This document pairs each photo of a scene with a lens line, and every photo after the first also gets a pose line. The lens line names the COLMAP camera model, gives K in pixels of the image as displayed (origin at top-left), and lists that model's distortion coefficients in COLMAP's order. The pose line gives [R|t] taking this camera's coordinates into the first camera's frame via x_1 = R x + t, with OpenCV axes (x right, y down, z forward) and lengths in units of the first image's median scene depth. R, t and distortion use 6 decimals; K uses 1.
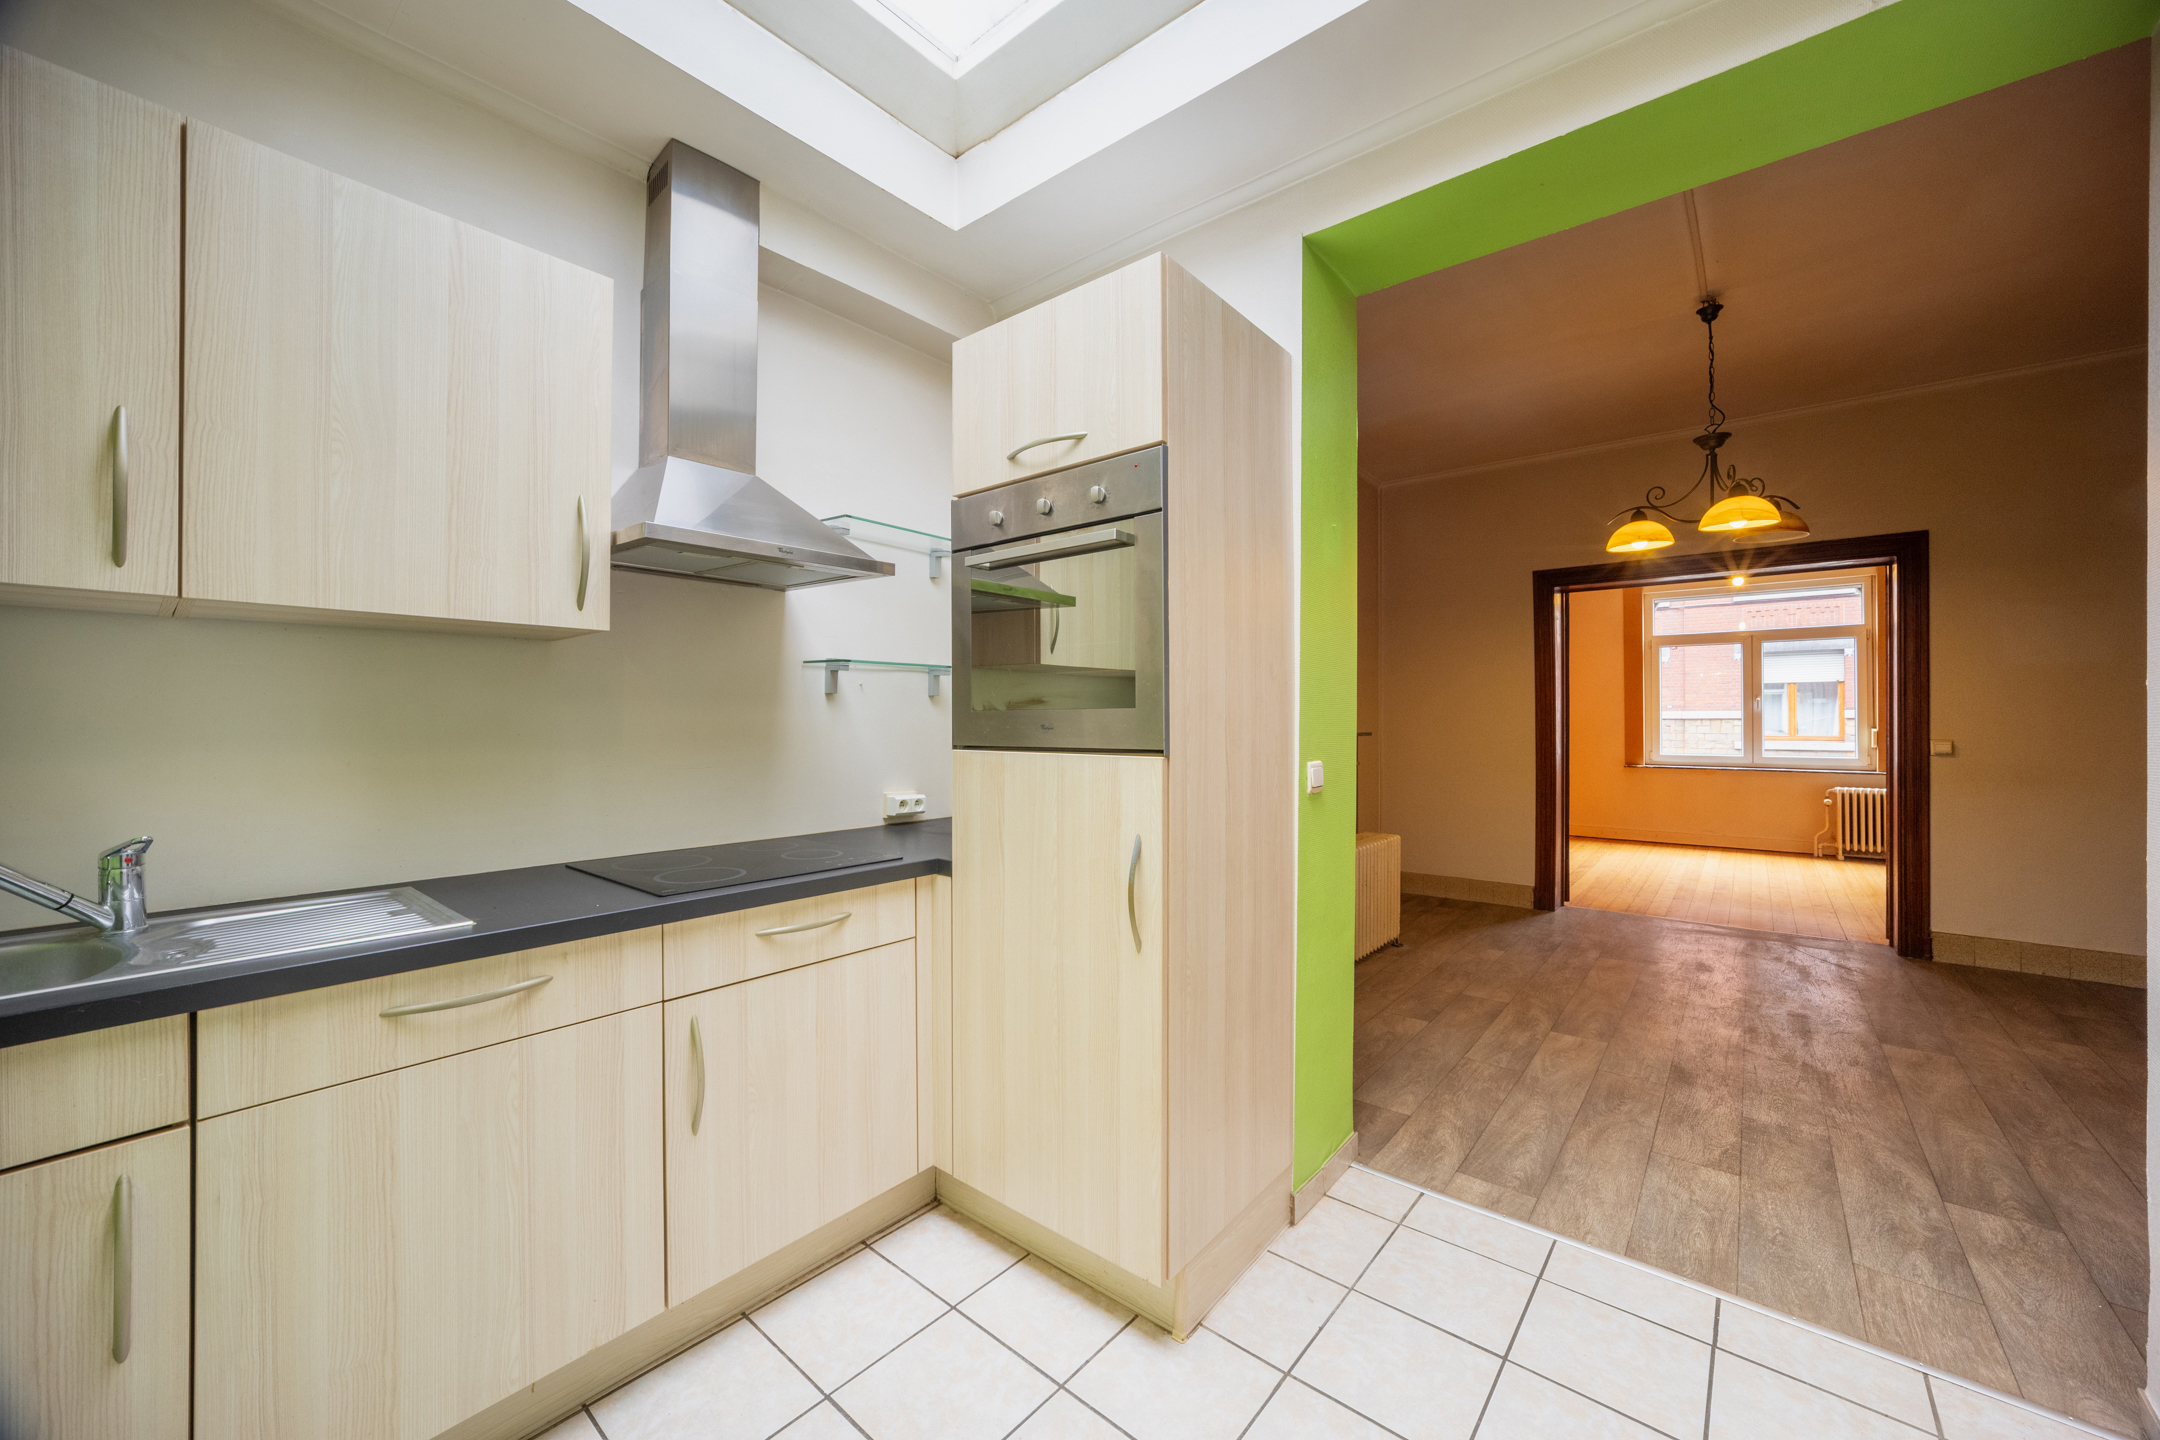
lens RADIAL K [[818.0, 0, 1080.0], [0, 818.0, 720.0], [0, 0, 1]] dist [0.012410, 0.000116]
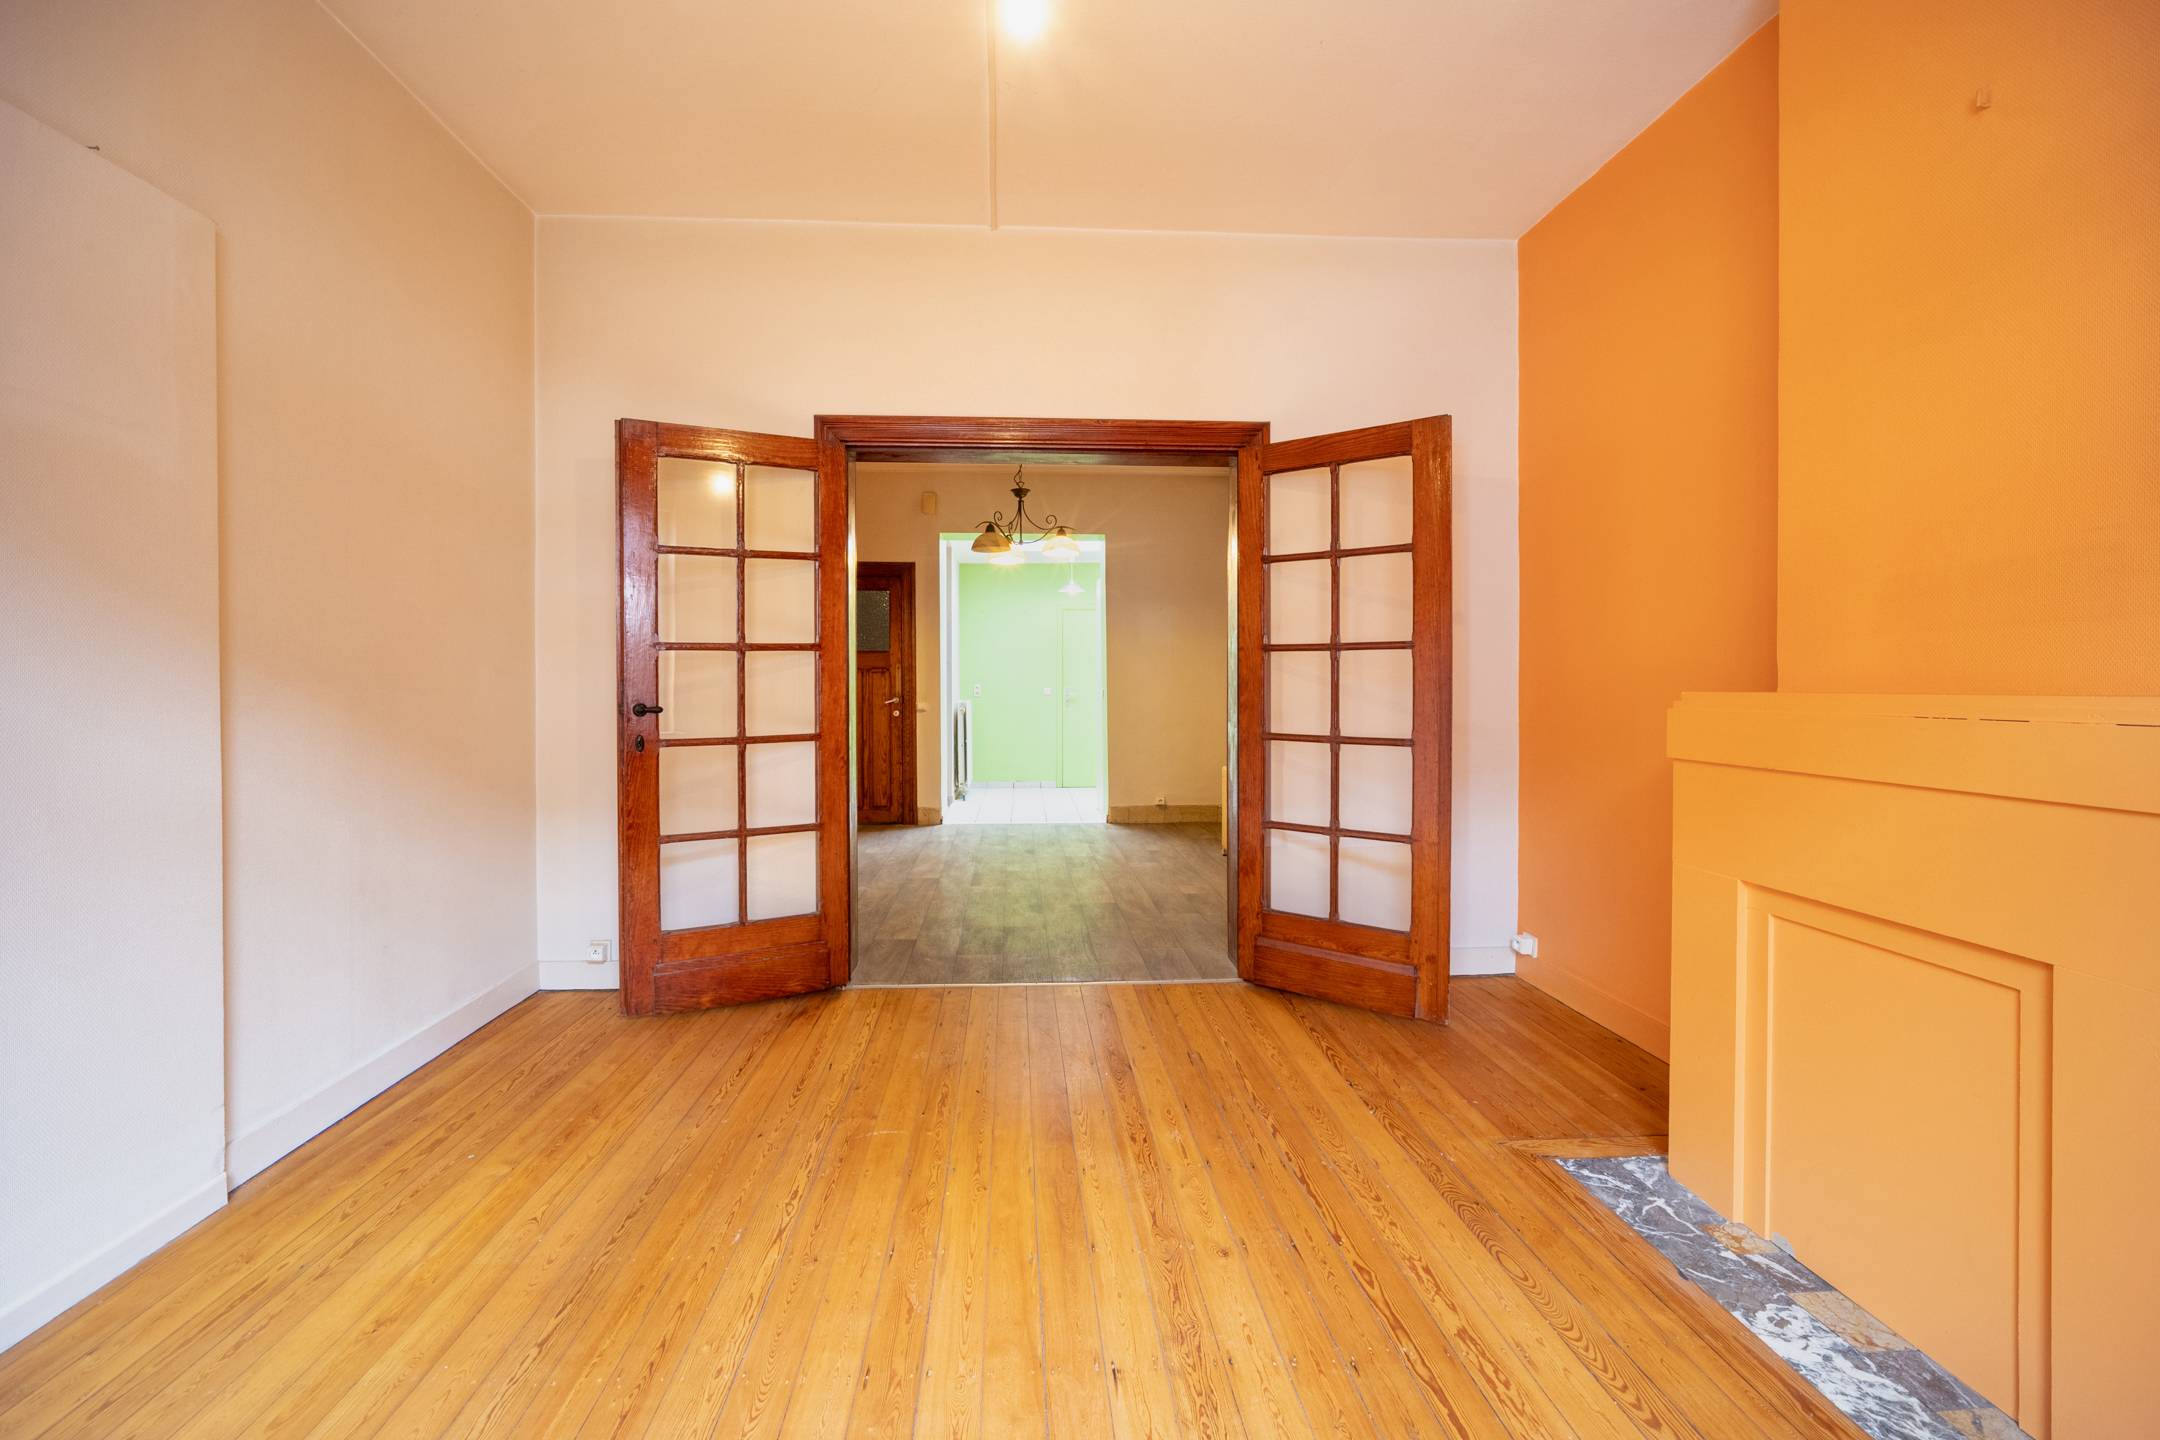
lens RADIAL K [[850.4, 0, 1073.9], [0, 850.4, 704.6], [0, 0, 1]] dist [-0.002448, 0.007389]
pose [[-0.726864, 0.018657, -0.686528, 0.775832], [0.002747, 0.999702, 0.024261, 0.009191], [0.686776, 0.015749, -0.726698, 0.966489]]
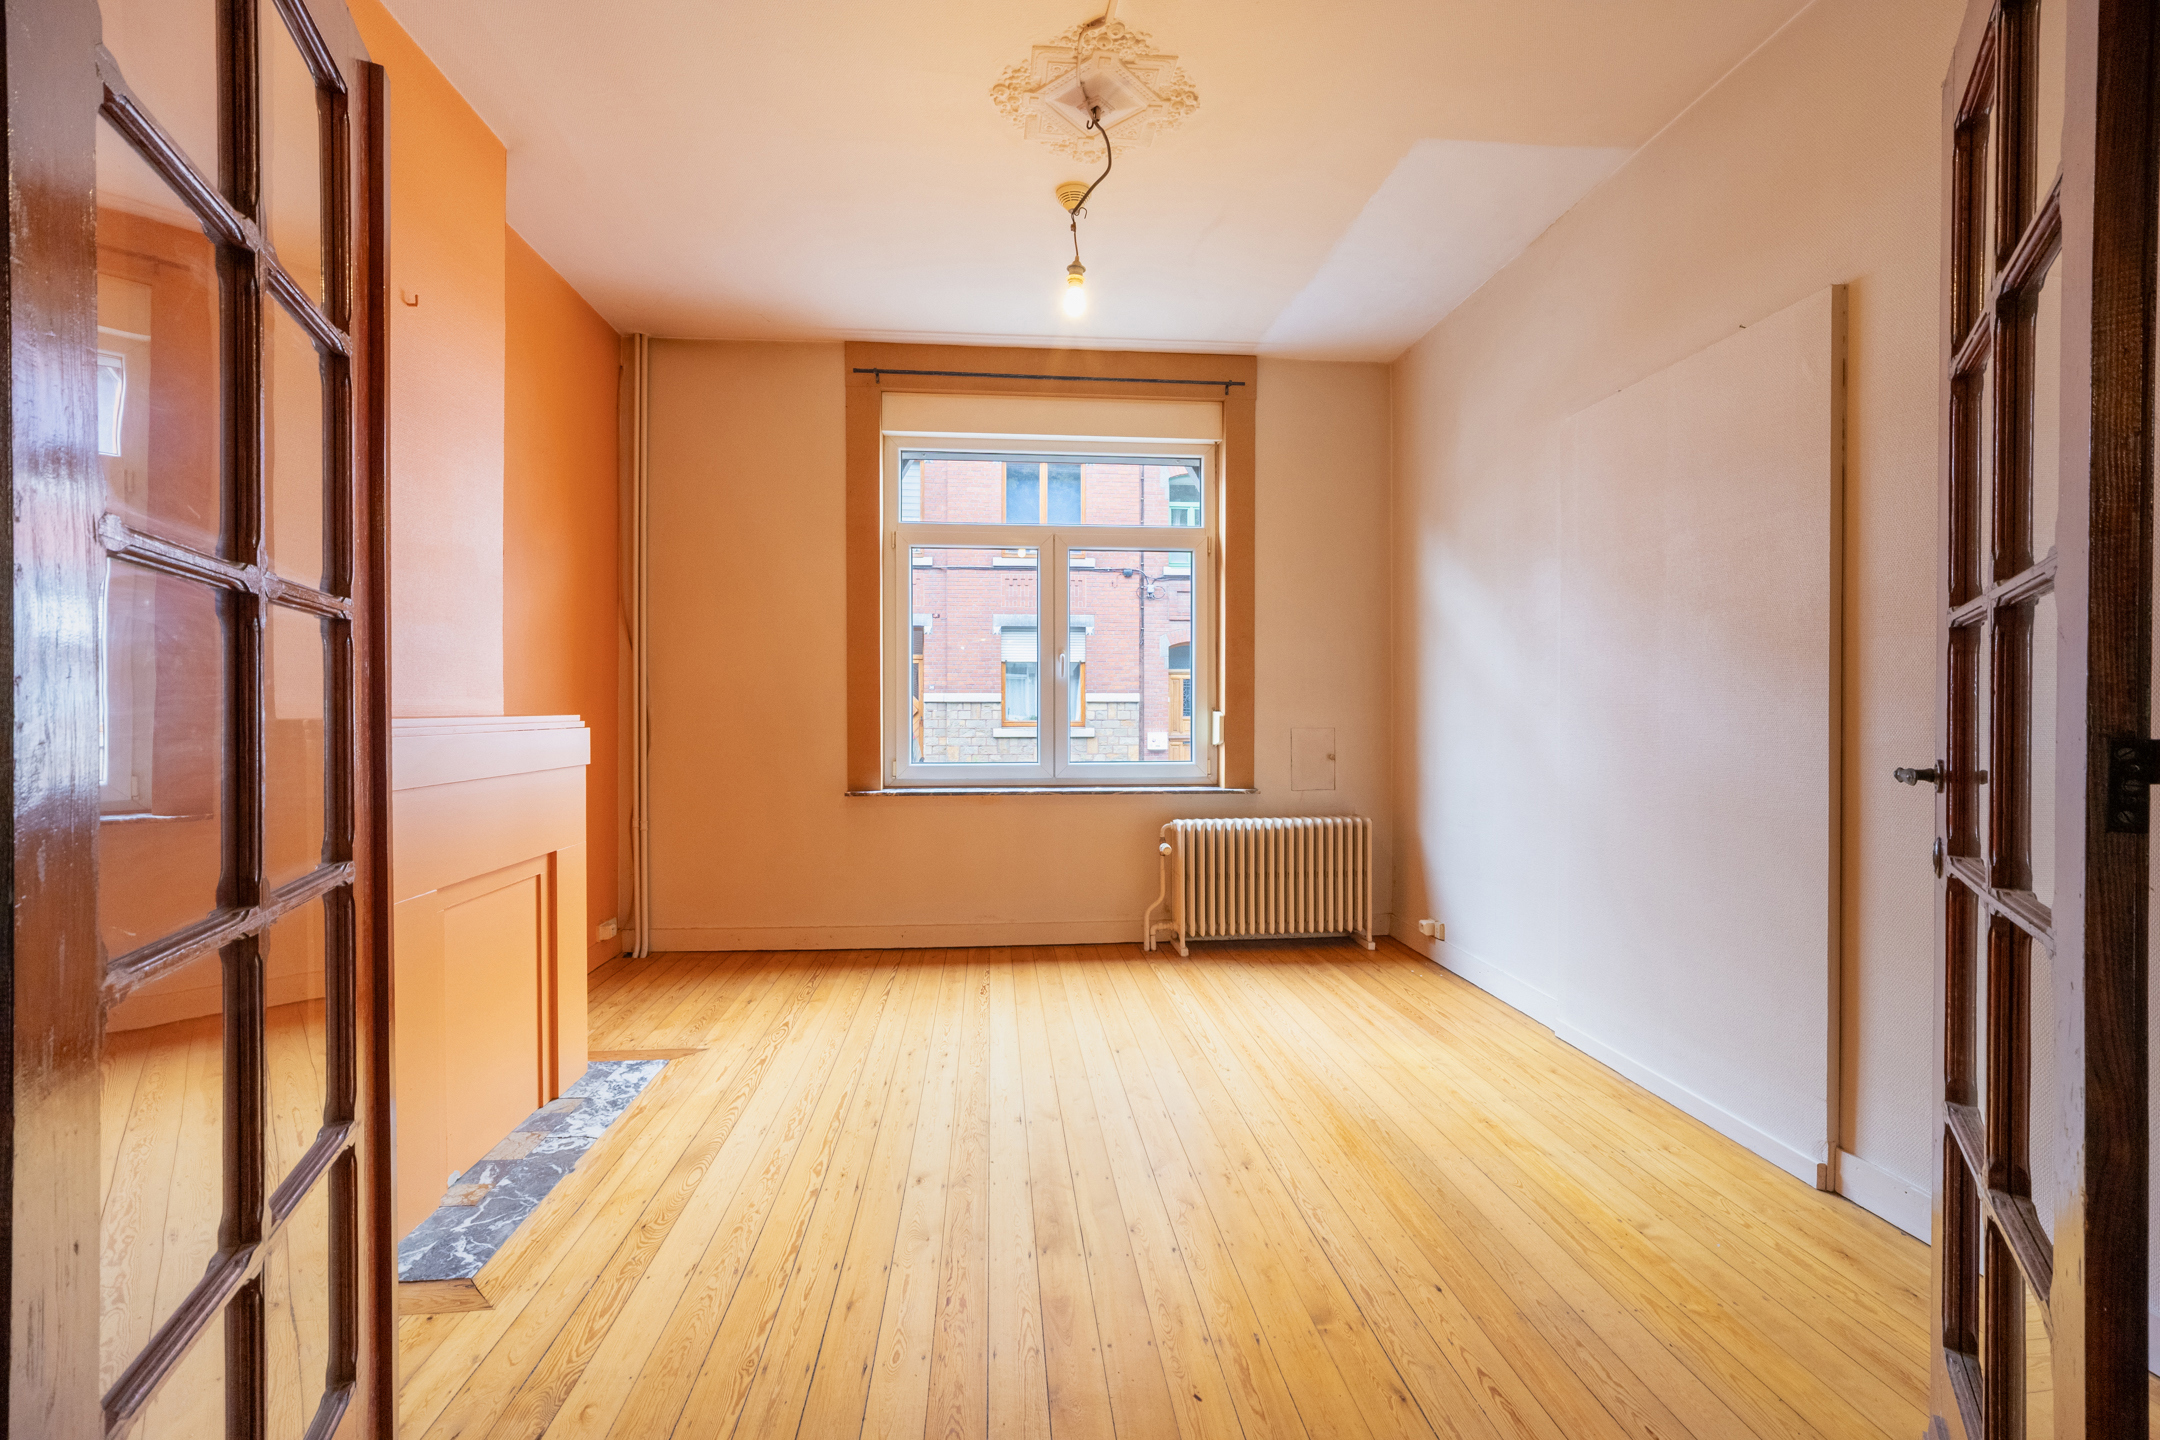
lens RADIAL K [[850.4, 0, 1073.9], [0, 850.4, 704.6], [0, 0, 1]] dist [-0.002448, 0.007389]
pose [[0.708025, 0.003995, 0.706177, 0.446763], [-0.002613, 0.999992, -0.003038, 0.007352], [-0.706183, 0.000306, 0.708029, 0.614863]]
